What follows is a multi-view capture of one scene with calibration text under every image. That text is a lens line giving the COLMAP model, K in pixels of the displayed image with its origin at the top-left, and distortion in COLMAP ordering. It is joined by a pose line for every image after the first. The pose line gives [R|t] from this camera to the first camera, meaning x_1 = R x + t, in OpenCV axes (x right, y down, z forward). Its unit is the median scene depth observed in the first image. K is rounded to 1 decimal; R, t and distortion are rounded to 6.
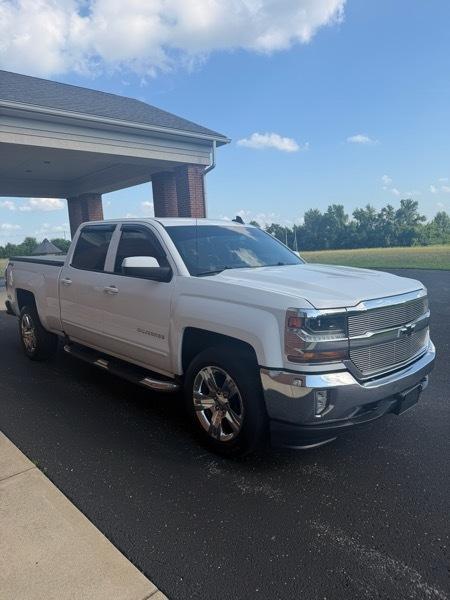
lens RADIAL K [[417.7, 0, 226.1], [0, 417.7, 294.6], [0, 0, 1]] dist [0.140863, -0.222322]
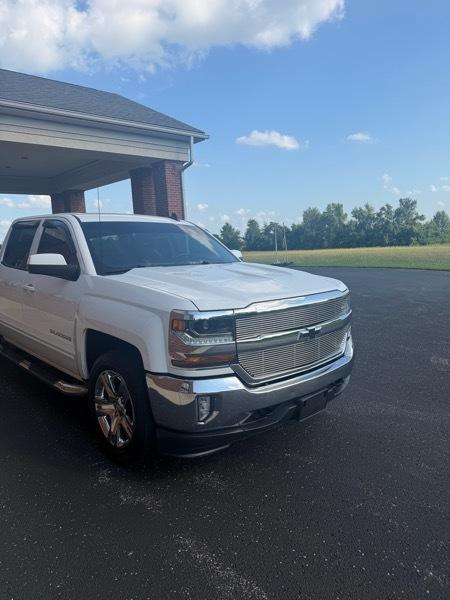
lens RADIAL K [[418.1, 0, 224.0], [0, 418.1, 300.6], [0, 0, 1]] dist [0.120005, -0.180640]
pose [[0.999983, 0.005654, -0.001704, 0.194616], [-0.005623, 0.999826, 0.017788, -0.004315], [0.001804, -0.017778, 0.999840, 0.041729]]
